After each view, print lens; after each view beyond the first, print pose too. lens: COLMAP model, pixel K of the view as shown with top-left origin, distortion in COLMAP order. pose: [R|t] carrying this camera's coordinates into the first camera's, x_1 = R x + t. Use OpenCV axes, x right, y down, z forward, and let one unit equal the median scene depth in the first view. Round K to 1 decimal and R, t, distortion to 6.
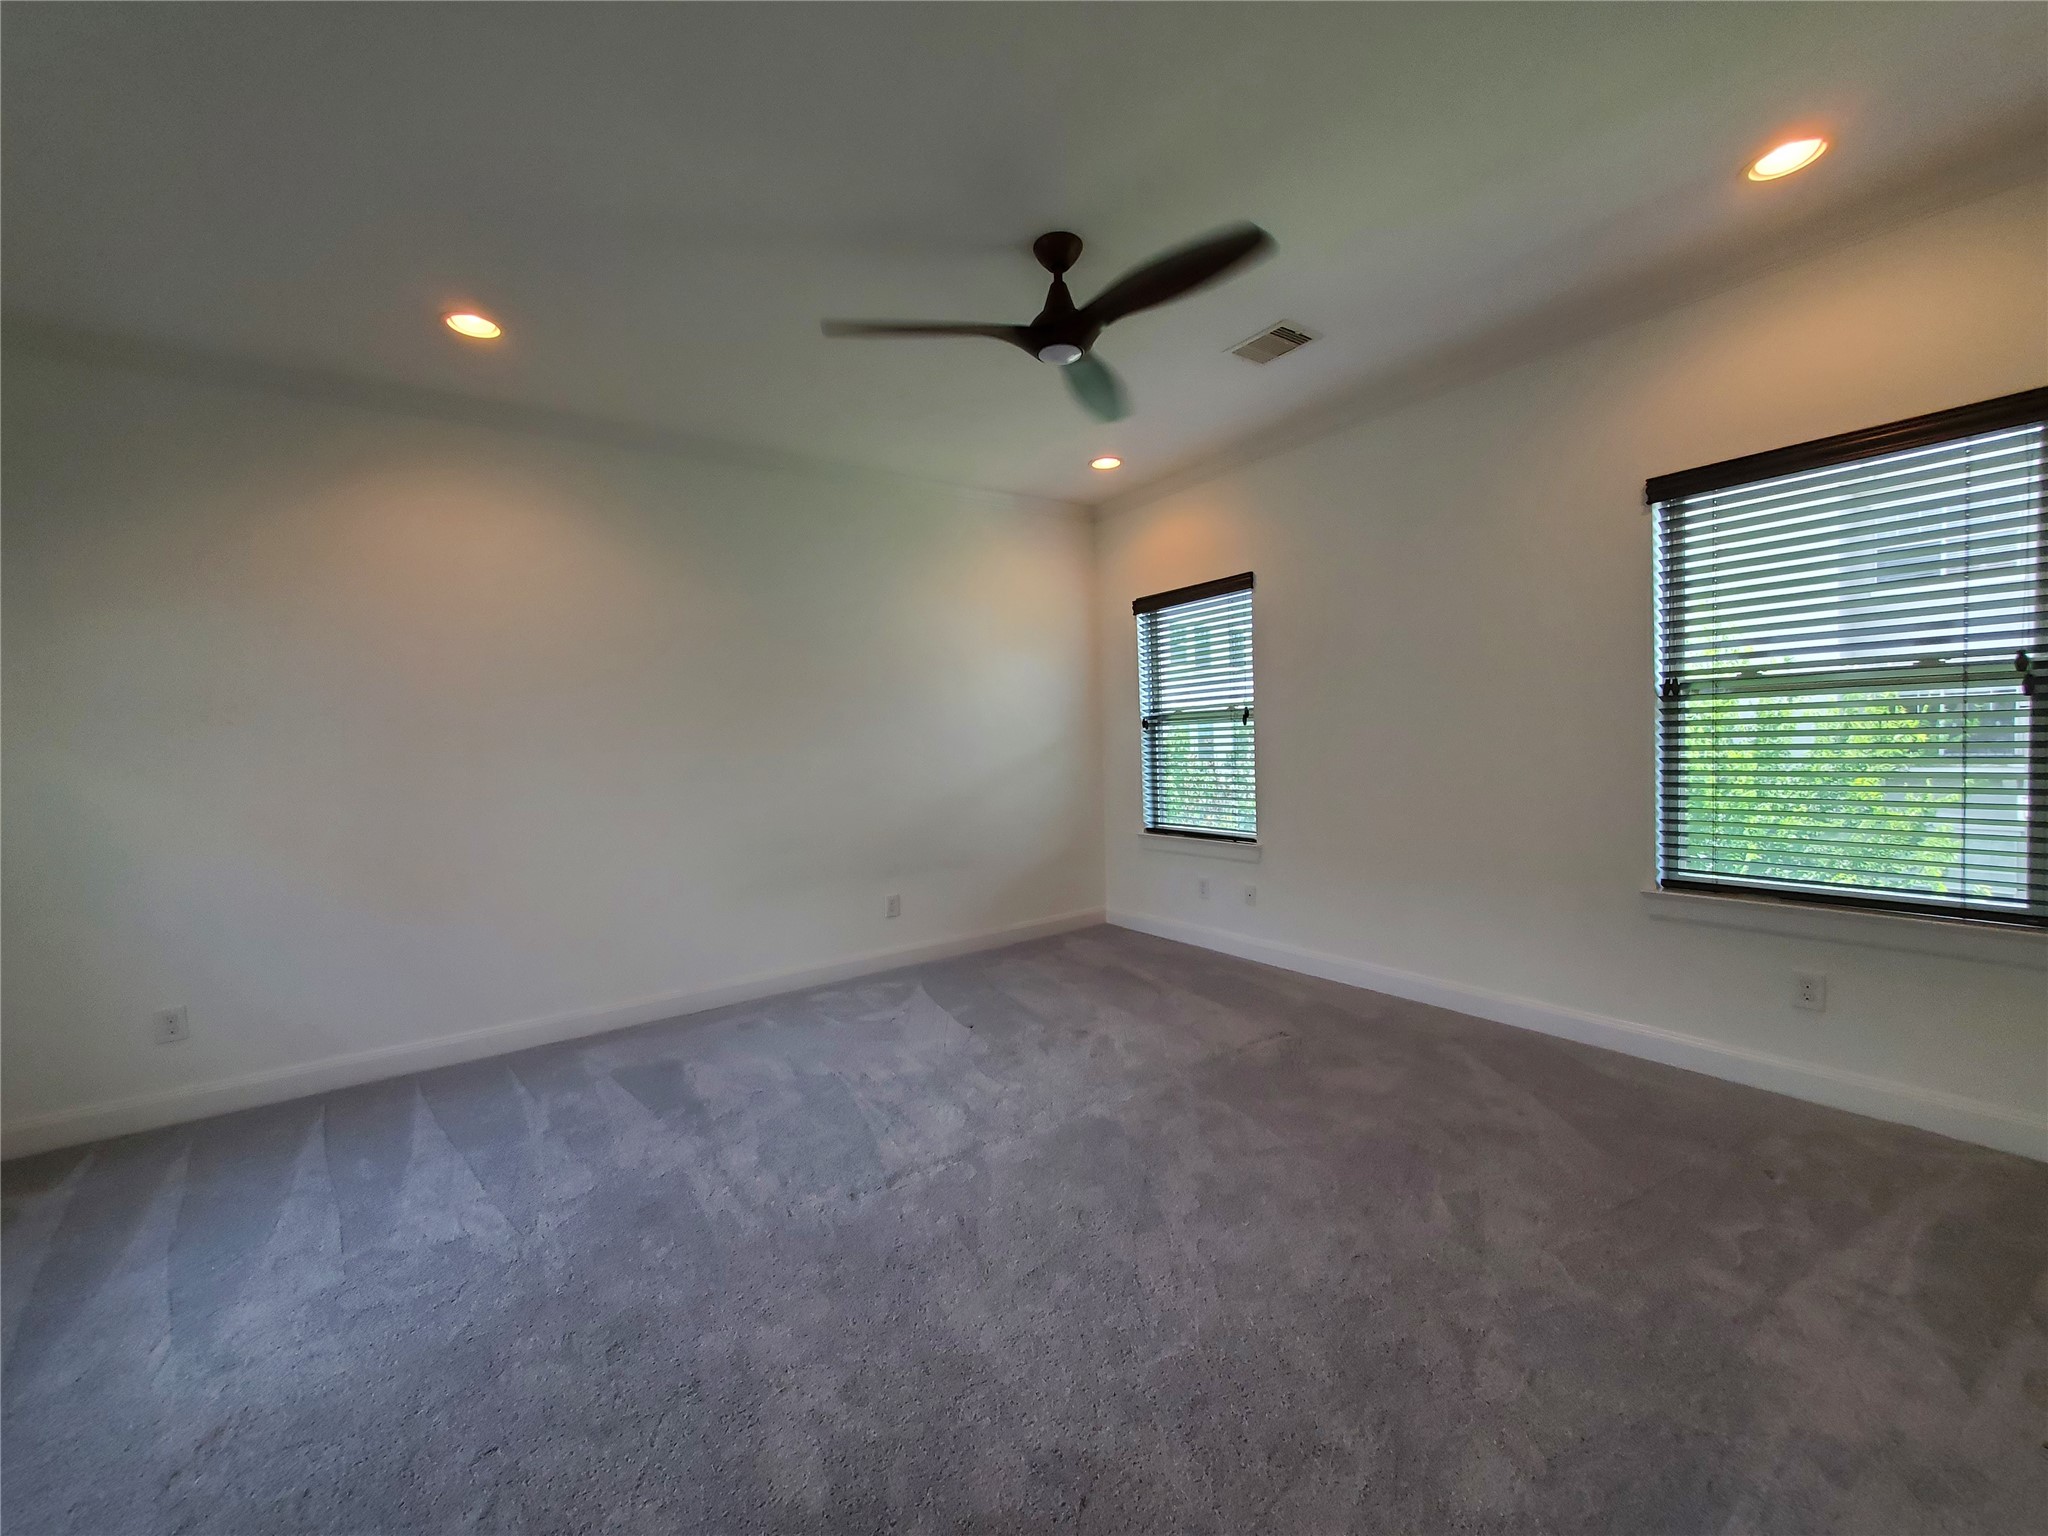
lens RADIAL K [[830.7, 0, 1024.0], [0, 830.7, 768.0], [0, 0, 1]] dist [0.000902, -0.000357]
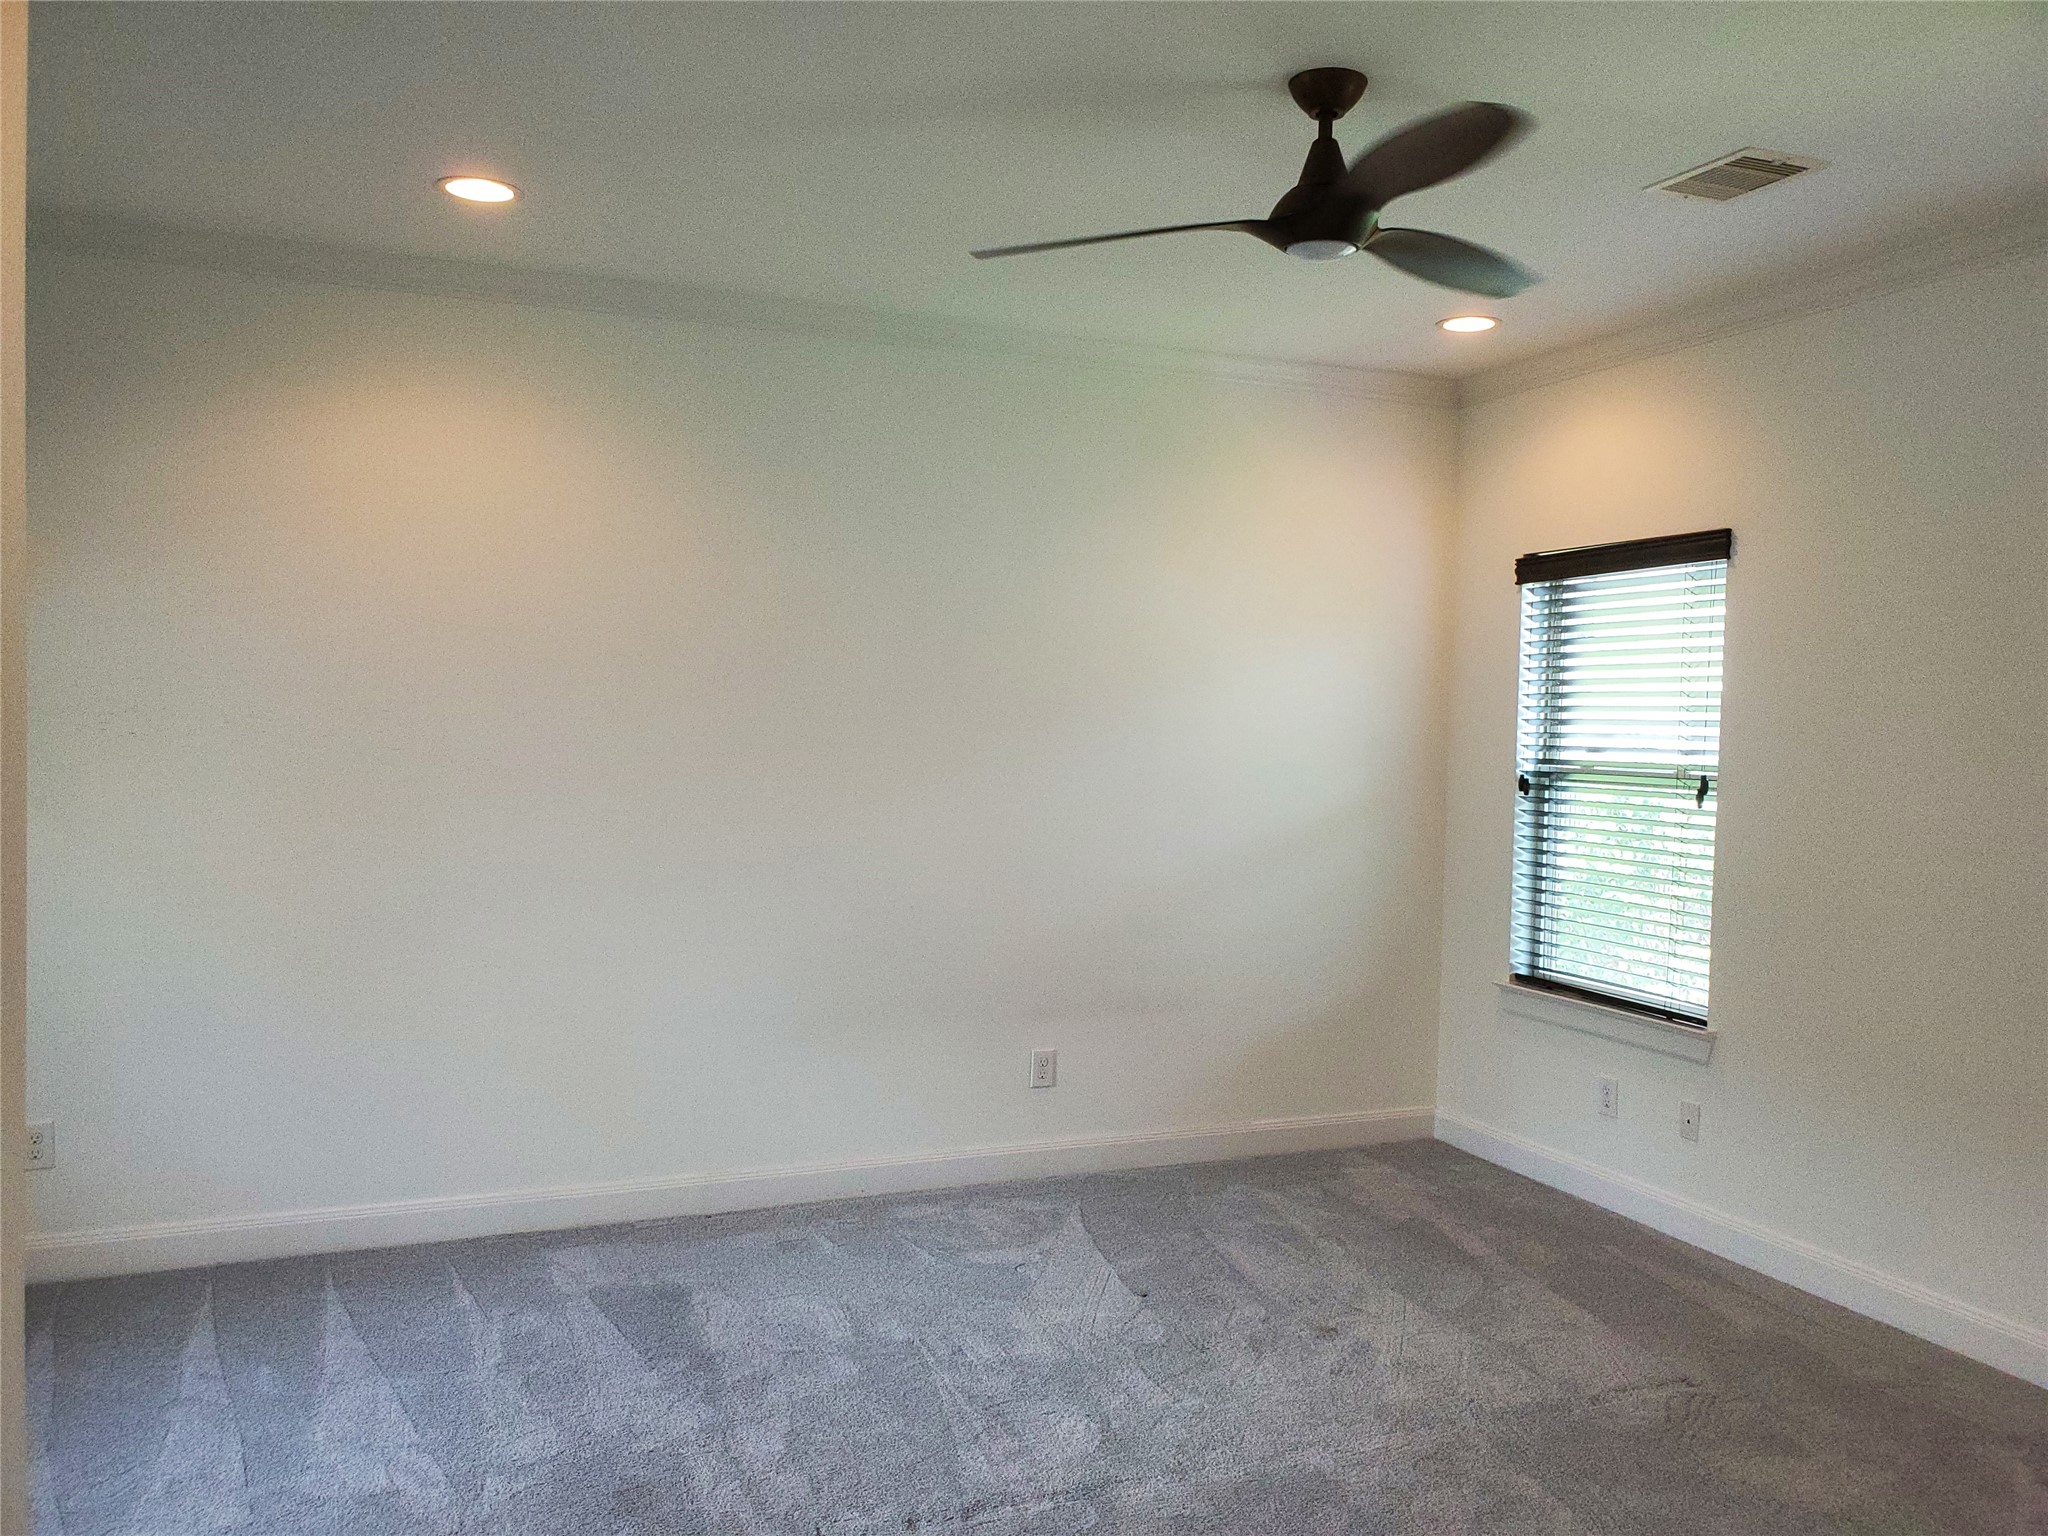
lens RADIAL K [[1620.7, 0, 1024.0], [0, 1620.7, 768.0], [0, 0, 1]] dist [0.000258, 0.015605]
pose [[0.974858, 0.064799, -0.213196, 0.089162], [-0.066313, 0.997799, 0.000050, -0.072983], [0.212729, 0.014089, 0.977010, -0.195833]]
